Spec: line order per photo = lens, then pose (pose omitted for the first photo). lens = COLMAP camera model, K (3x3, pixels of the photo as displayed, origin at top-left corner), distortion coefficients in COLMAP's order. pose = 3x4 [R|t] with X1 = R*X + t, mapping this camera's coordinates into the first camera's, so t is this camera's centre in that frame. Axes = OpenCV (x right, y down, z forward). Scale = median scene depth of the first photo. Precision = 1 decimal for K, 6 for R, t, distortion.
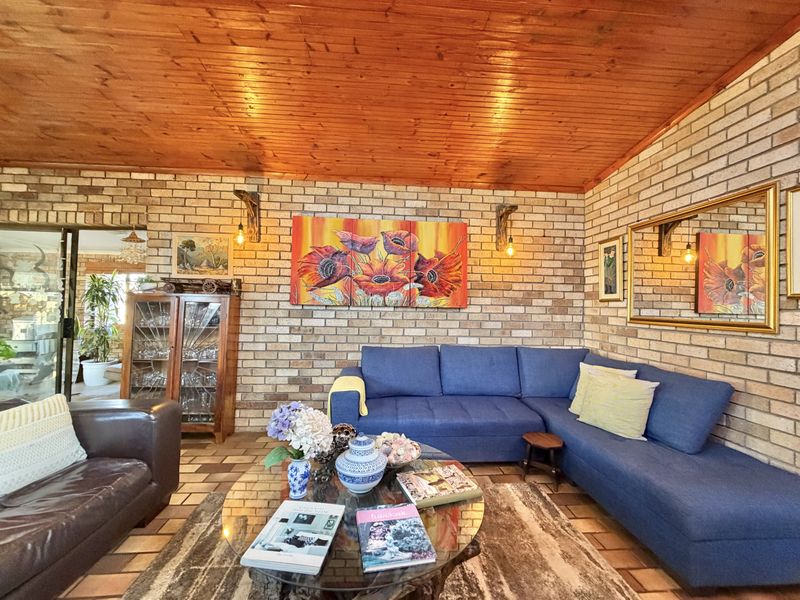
lens RADIAL K [[318.3, 0, 400.2], [0, 318.3, 300.2], [0, 0, 1]] dist [0.000698, -0.000137]
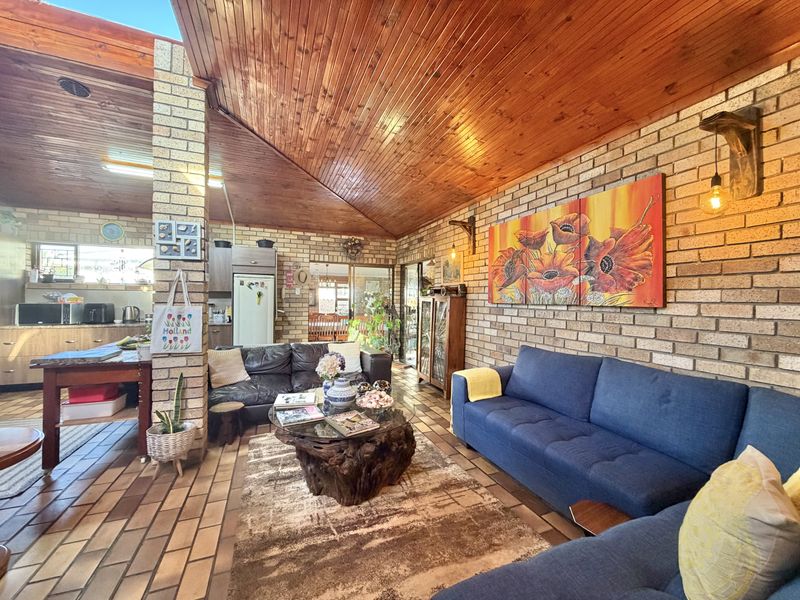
lens RADIAL K [[318.3, 0, 398.7], [0, 318.3, 300.1], [0, 0, 1]] dist [0.000698, -0.000137]
pose [[0.305153, -0.011971, -0.952228, 0.668890], [0.008586, 0.999915, -0.009818, 0.011560], [0.952265, -0.005180, 0.305230, 0.318769]]
